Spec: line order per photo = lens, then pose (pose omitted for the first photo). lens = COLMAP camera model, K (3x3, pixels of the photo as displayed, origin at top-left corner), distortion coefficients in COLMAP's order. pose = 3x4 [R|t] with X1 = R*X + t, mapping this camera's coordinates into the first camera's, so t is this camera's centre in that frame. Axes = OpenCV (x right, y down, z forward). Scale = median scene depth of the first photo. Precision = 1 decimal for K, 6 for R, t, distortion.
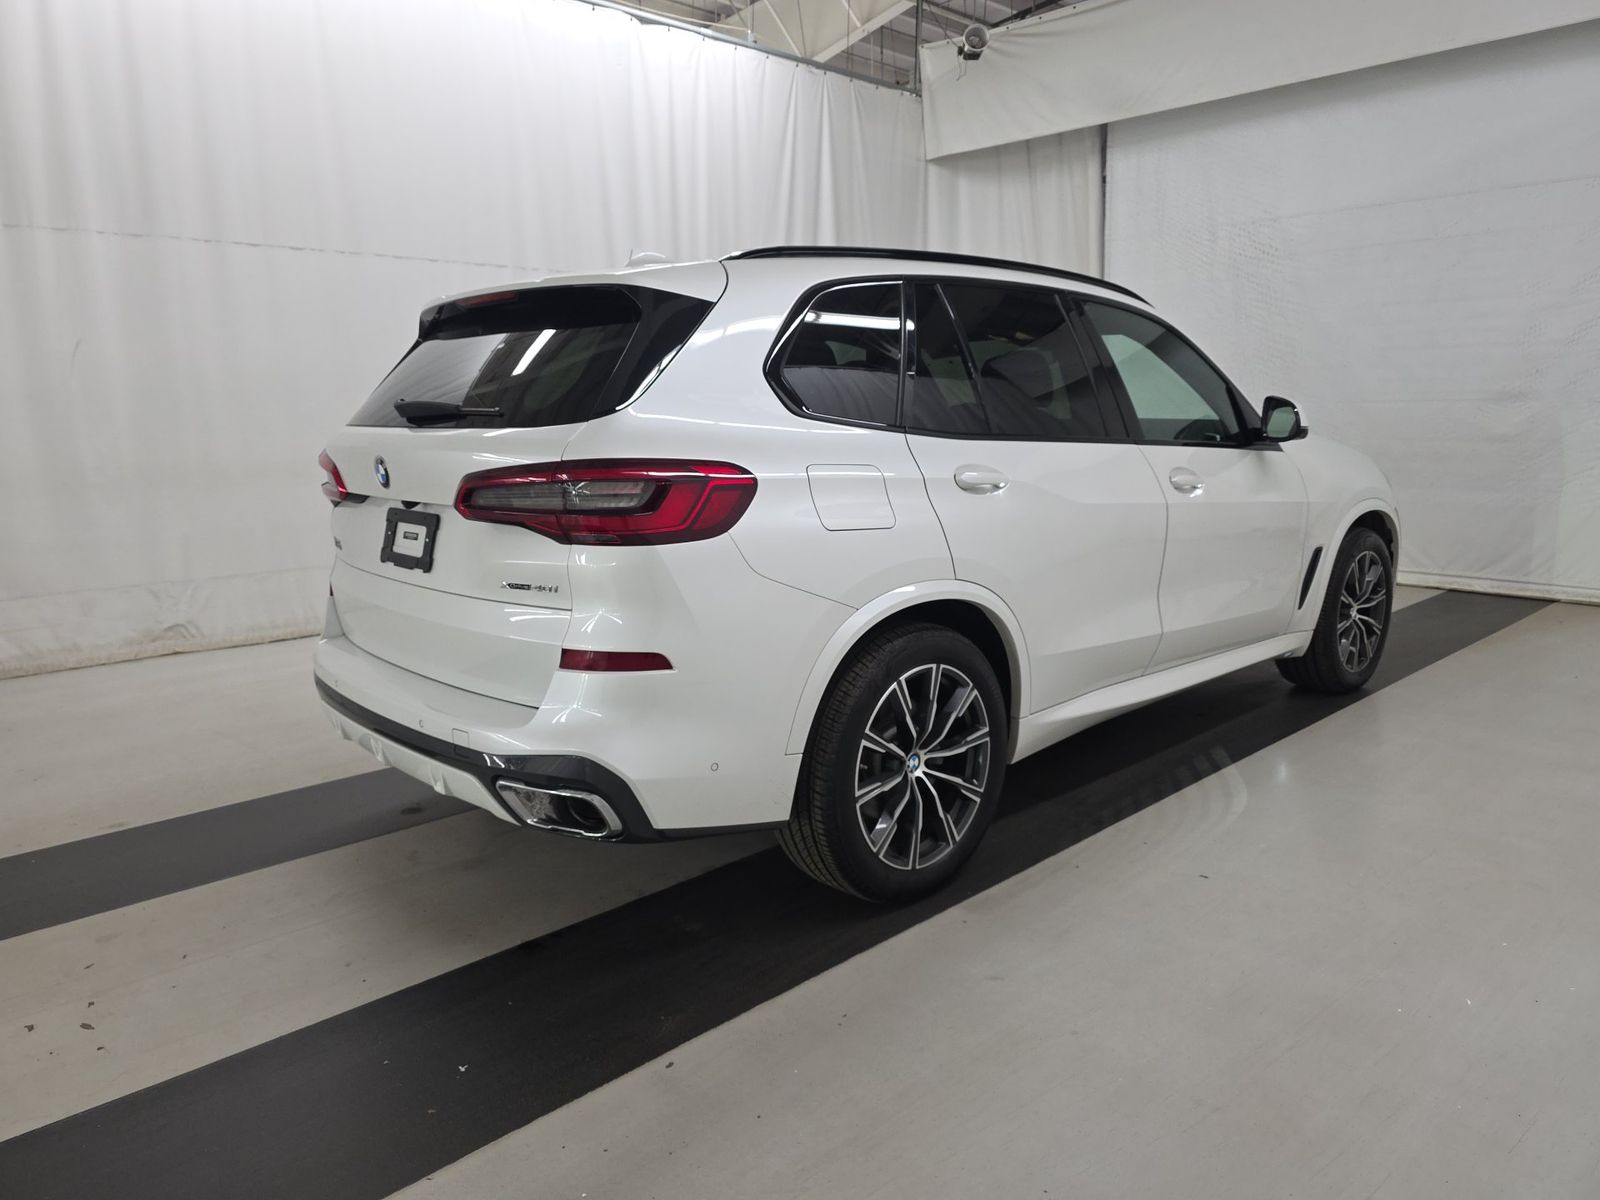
lens RADIAL K [[1074.1, 0, 800.0], [0, 1074.1, 600.0], [0, 0, 1]] dist [0.072148, -0.000397]
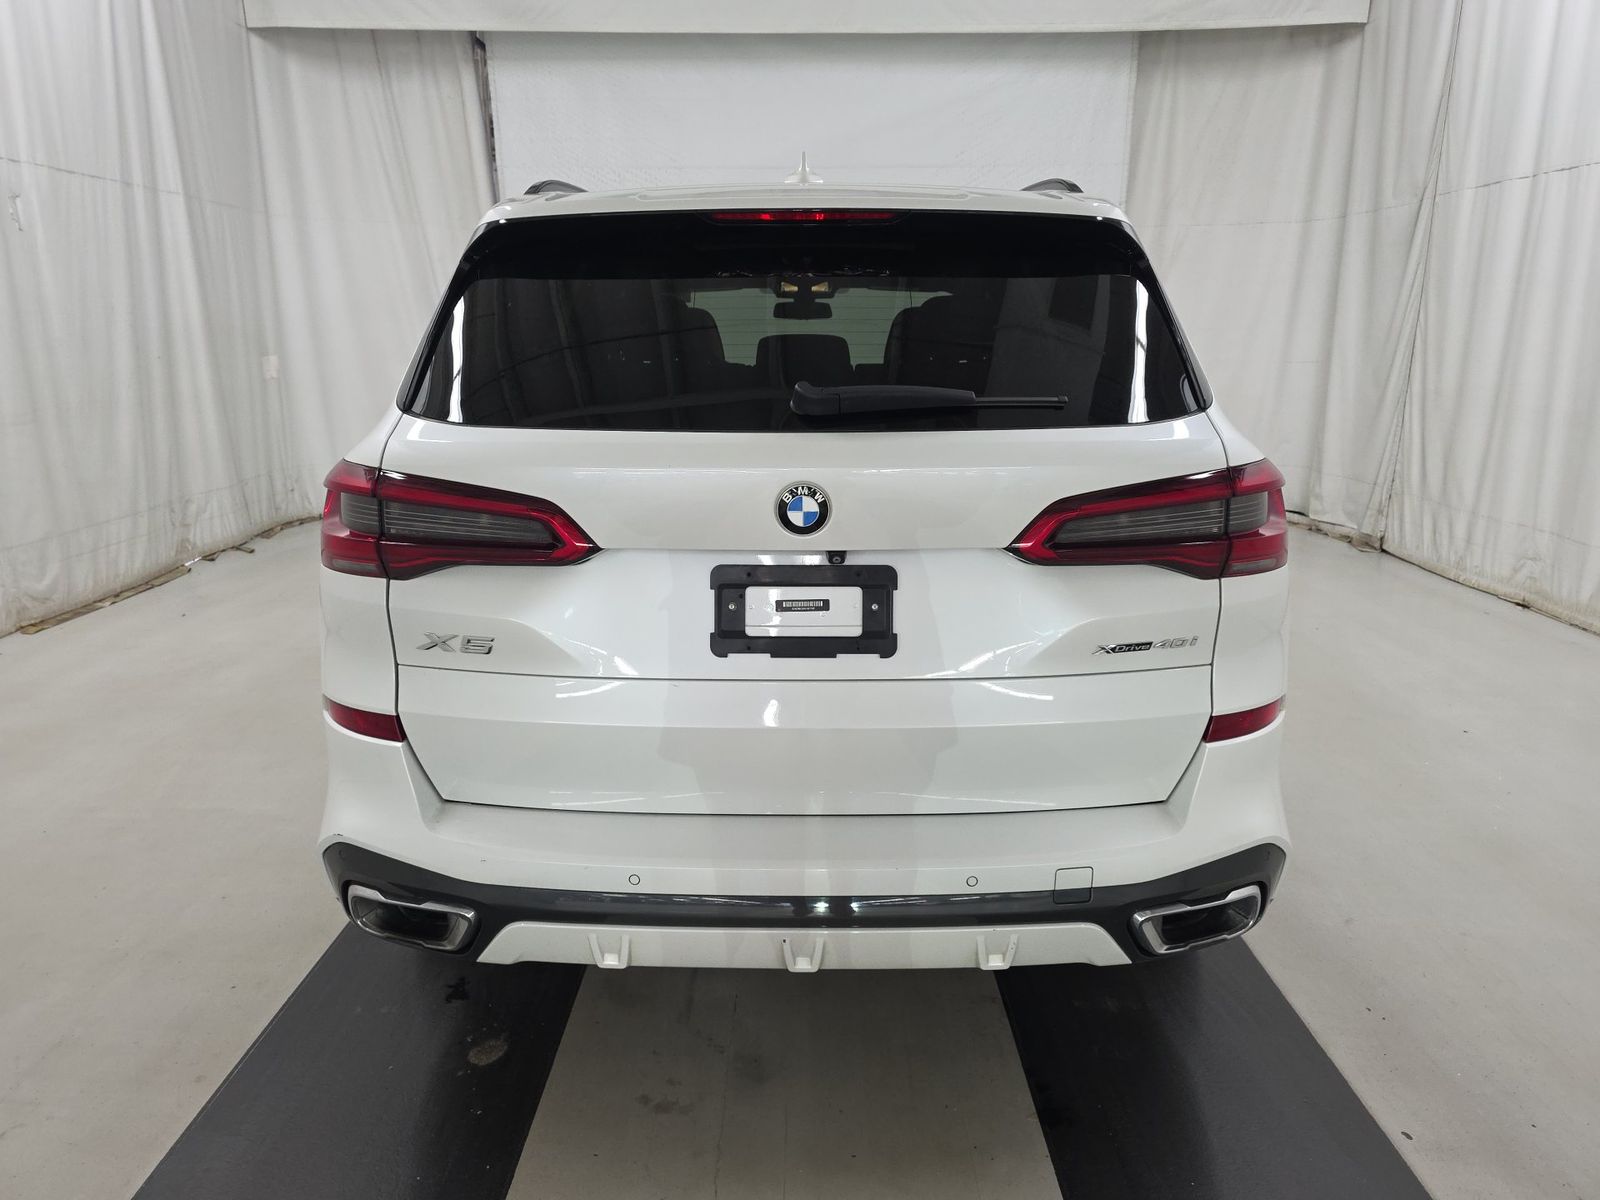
lens RADIAL K [[1086.4, 0, 800.0], [0, 1086.4, 600.0], [0, 0, 1]] dist [-0.001092, -0.000212]
pose [[0.686766, -0.168701, 0.707031, -0.255563], [0.121739, 0.985650, 0.116931, -0.043126], [-0.716611, 0.005769, 0.697449, 0.183316]]
